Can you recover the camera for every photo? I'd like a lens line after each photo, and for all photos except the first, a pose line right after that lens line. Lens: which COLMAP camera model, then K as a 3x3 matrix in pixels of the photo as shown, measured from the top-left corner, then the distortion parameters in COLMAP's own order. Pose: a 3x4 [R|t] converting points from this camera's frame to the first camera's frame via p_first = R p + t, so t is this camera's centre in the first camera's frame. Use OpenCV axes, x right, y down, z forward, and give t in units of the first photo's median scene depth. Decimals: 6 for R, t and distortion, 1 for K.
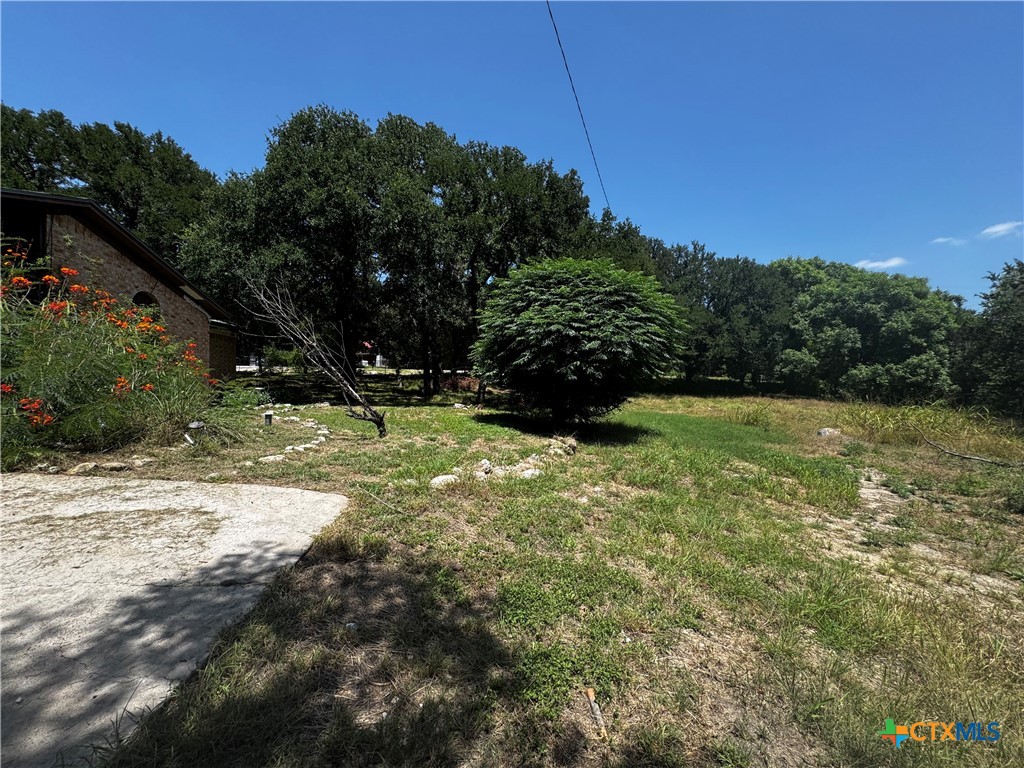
lens RADIAL K [[410.2, 0, 517.3], [0, 410.2, 382.6], [0, 0, 1]] dist [-0.005641, 0.001027]
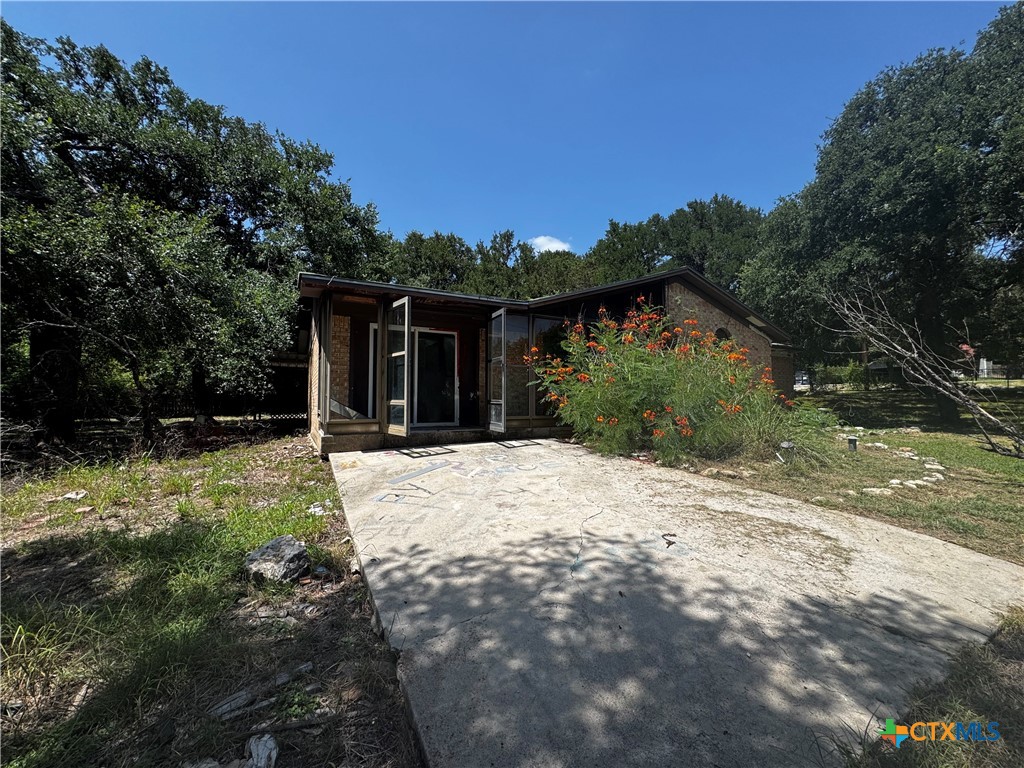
lens RADIAL K [[410.2, 0, 506.4], [0, 410.2, 381.3], [0, 0, 1]] dist [-0.005641, 0.001027]
pose [[0.372605, -0.054505, -0.926388, -0.086026], [0.007616, 0.998420, -0.055680, -0.006950], [0.927959, 0.013691, 0.372431, -0.069090]]
